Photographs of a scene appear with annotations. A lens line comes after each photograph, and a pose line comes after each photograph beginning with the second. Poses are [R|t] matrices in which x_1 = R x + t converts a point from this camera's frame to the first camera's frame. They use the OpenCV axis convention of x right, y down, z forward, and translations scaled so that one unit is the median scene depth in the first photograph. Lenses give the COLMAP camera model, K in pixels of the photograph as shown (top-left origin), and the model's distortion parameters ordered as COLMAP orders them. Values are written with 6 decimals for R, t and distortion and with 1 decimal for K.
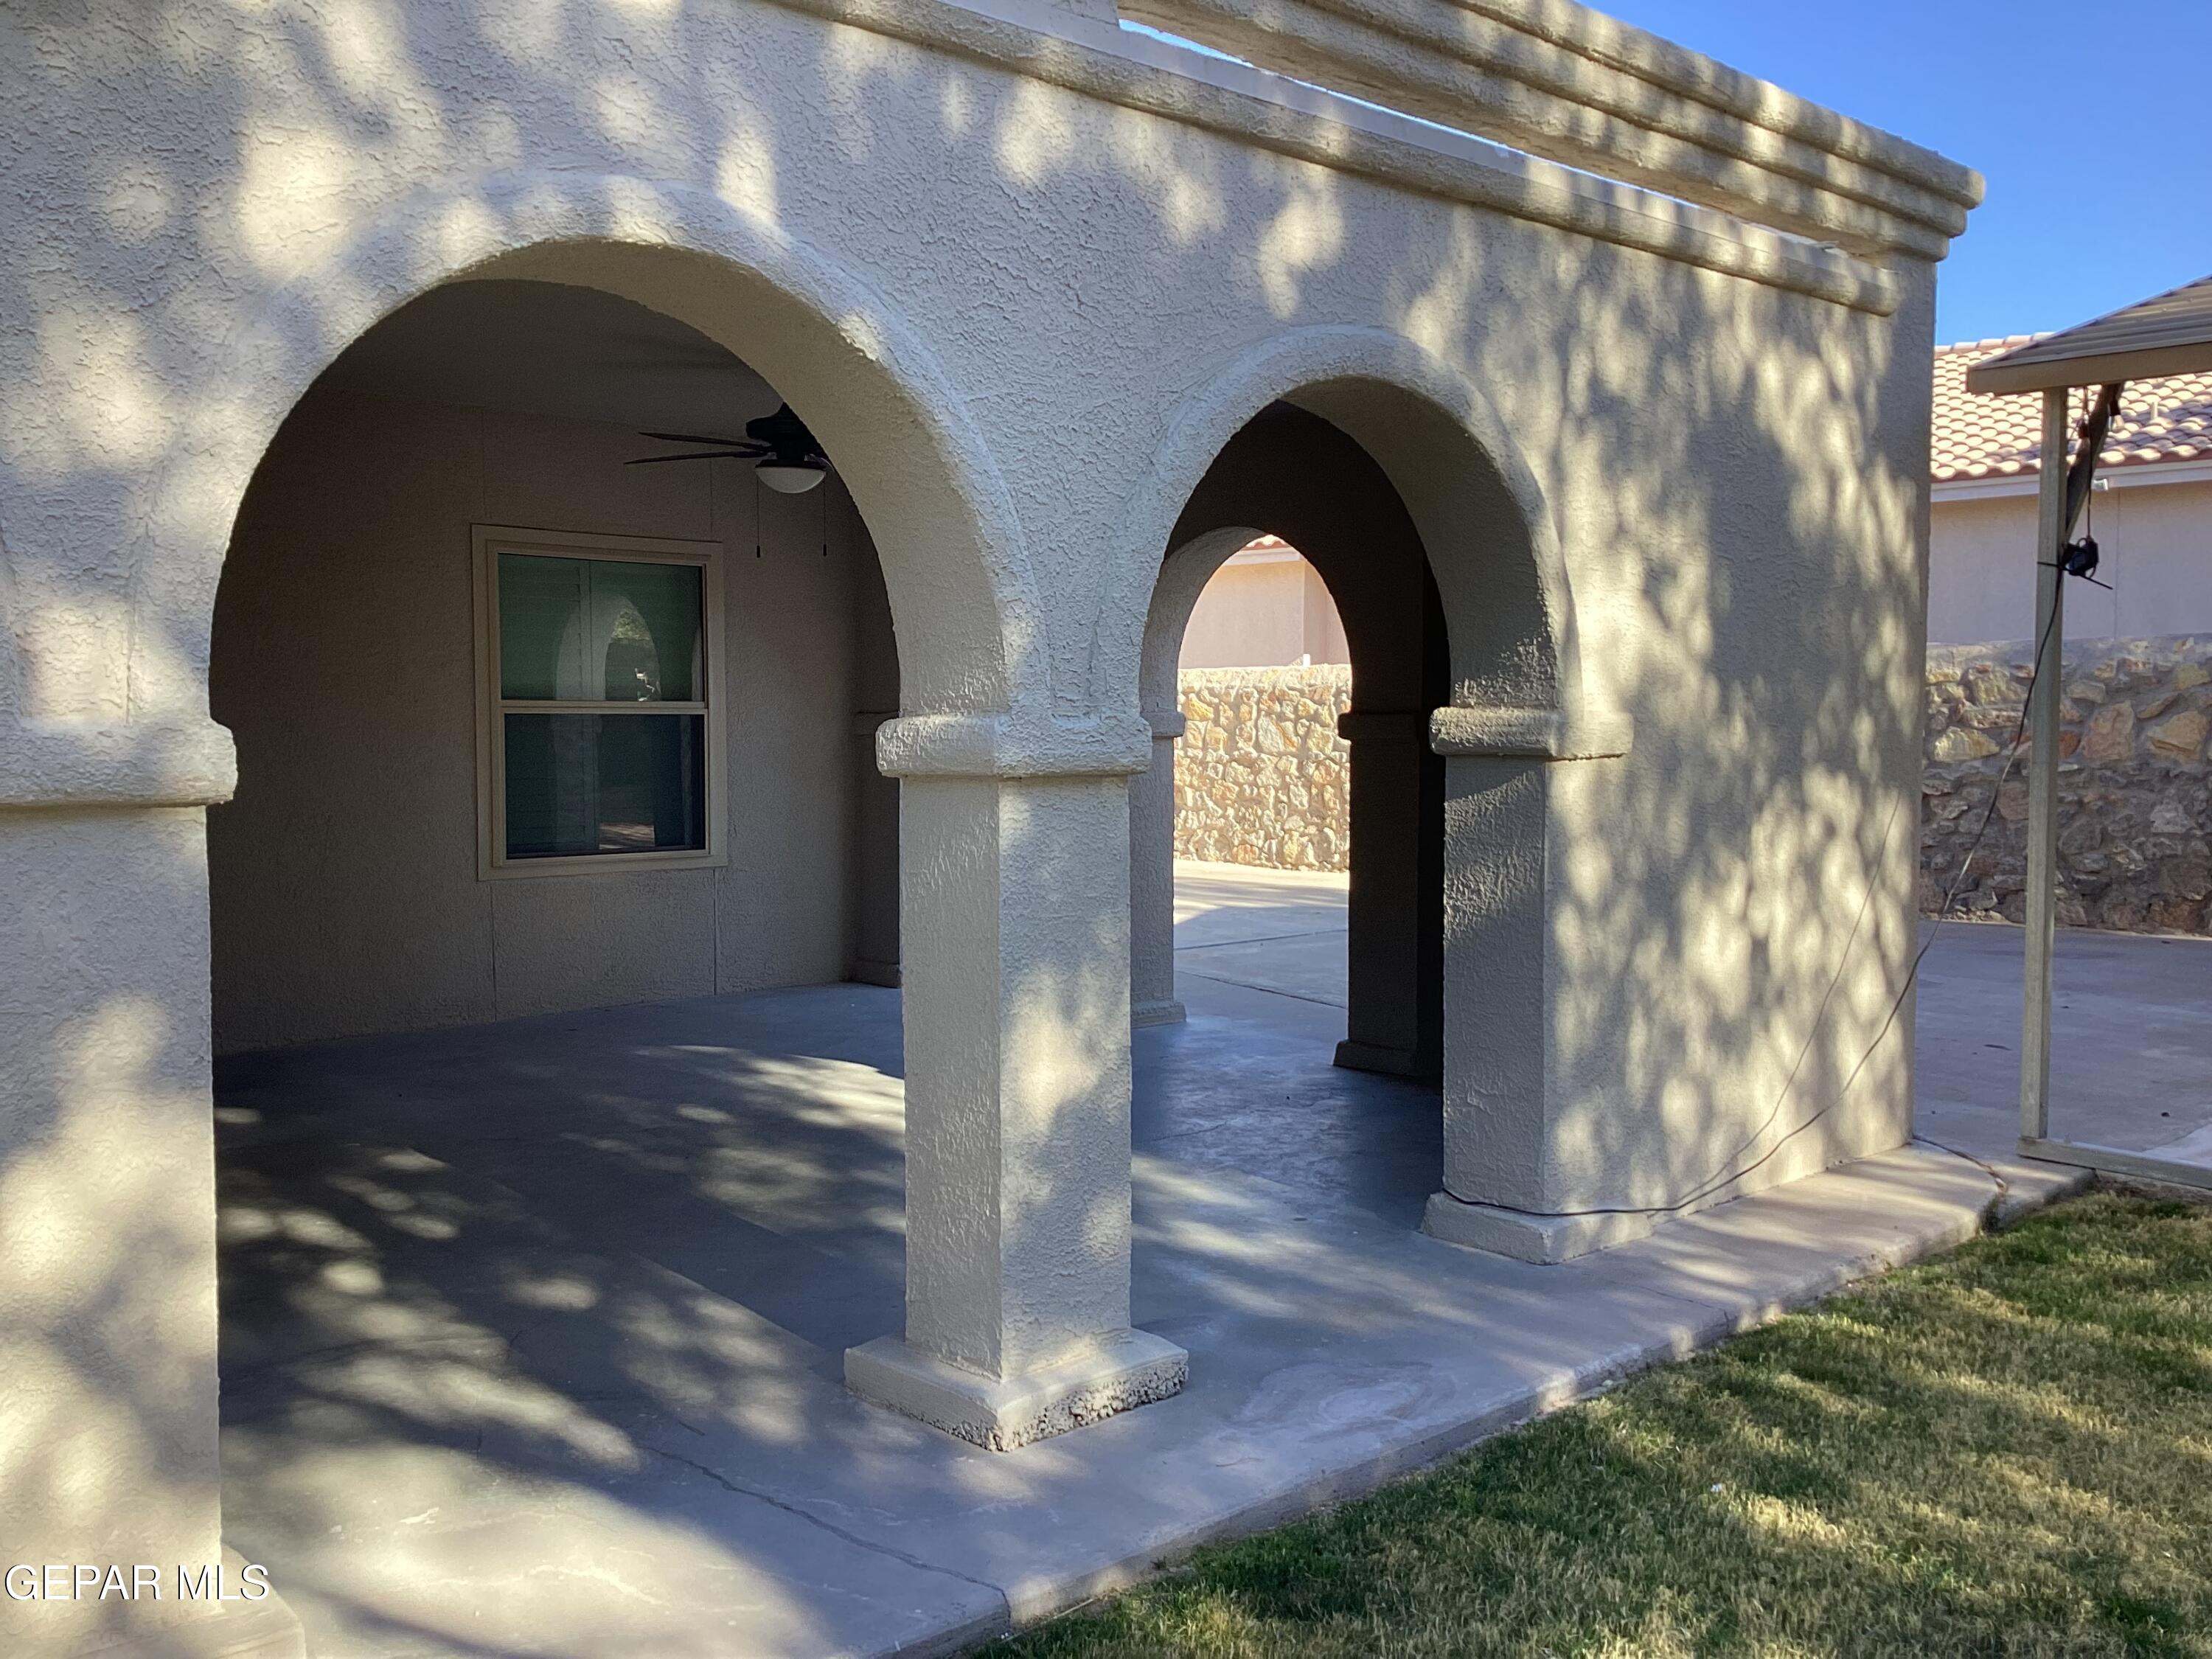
lens RADIAL K [[2004.5, 0, 1121.9], [0, 2004.5, 831.1], [0, 0, 1]] dist [0.093265, -0.187390]
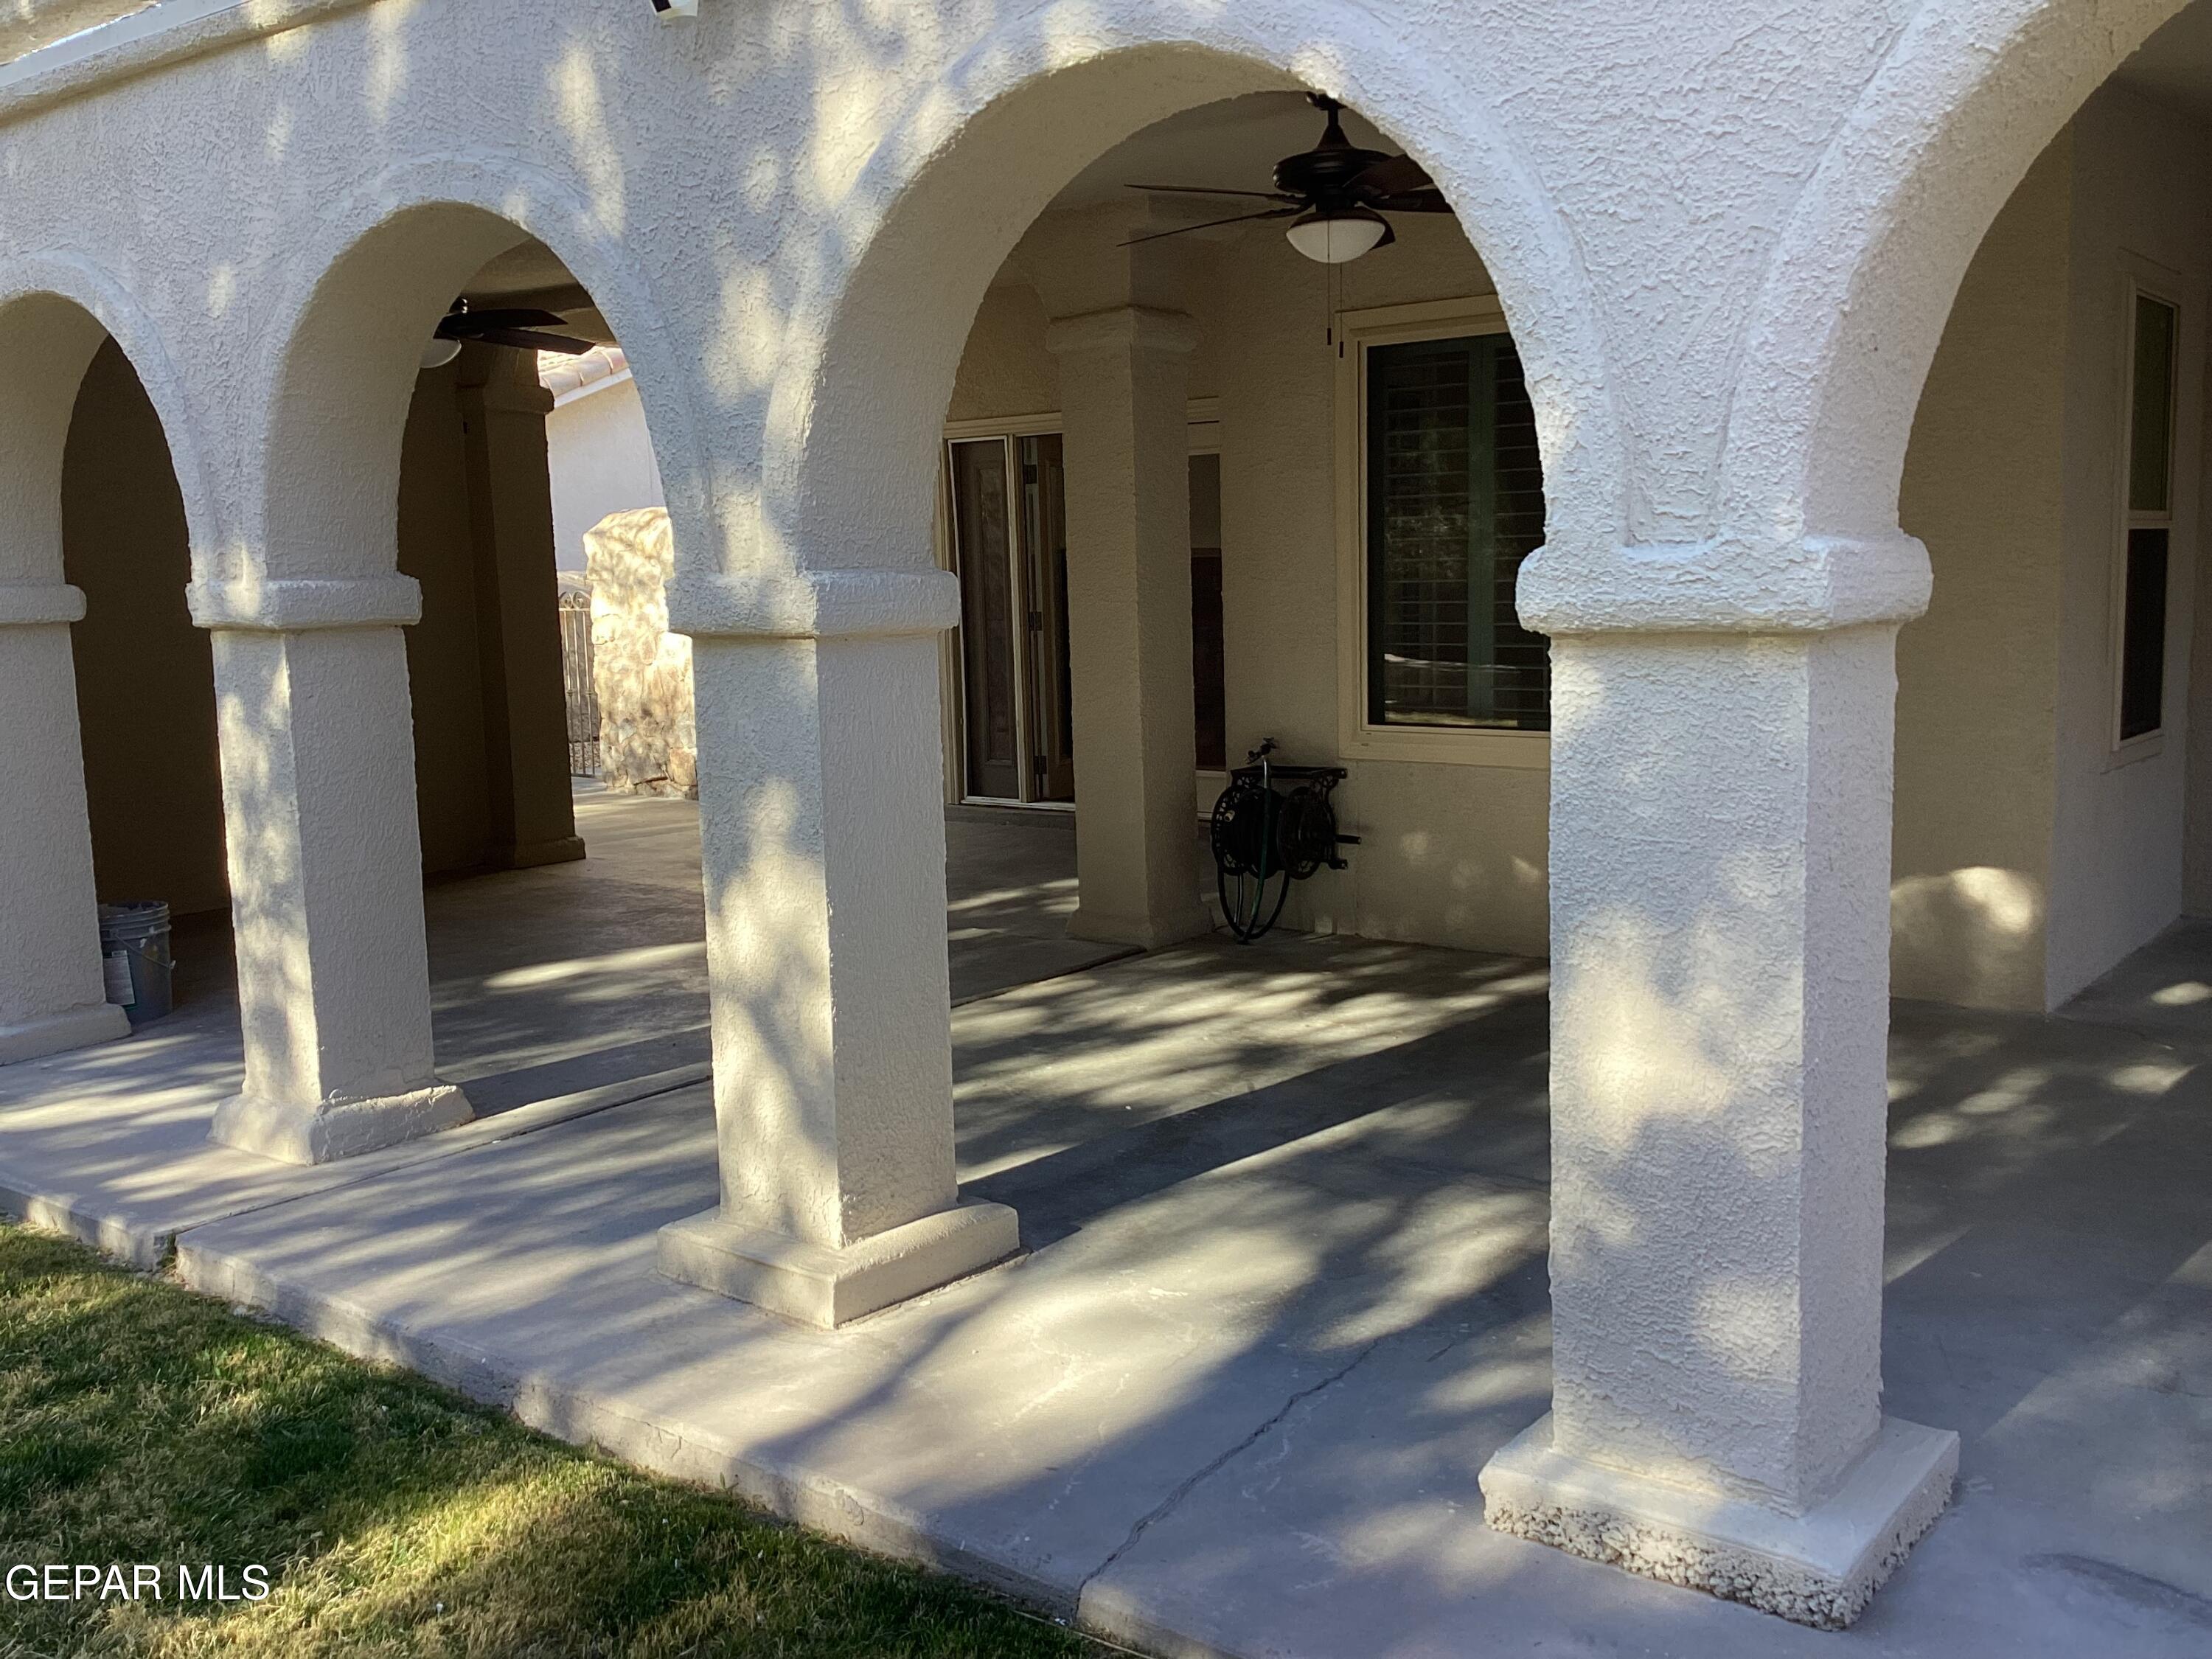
lens RADIAL K [[2105.3, 0, 1082.2], [0, 2105.3, 831.9], [0, 0, 1]] dist [0.012806, -0.010912]
pose [[0.098961, 0.131344, -0.986385, 0.723064], [-0.020119, 0.991312, 0.129982, -0.054471], [0.994888, 0.006982, 0.100744, 0.824282]]
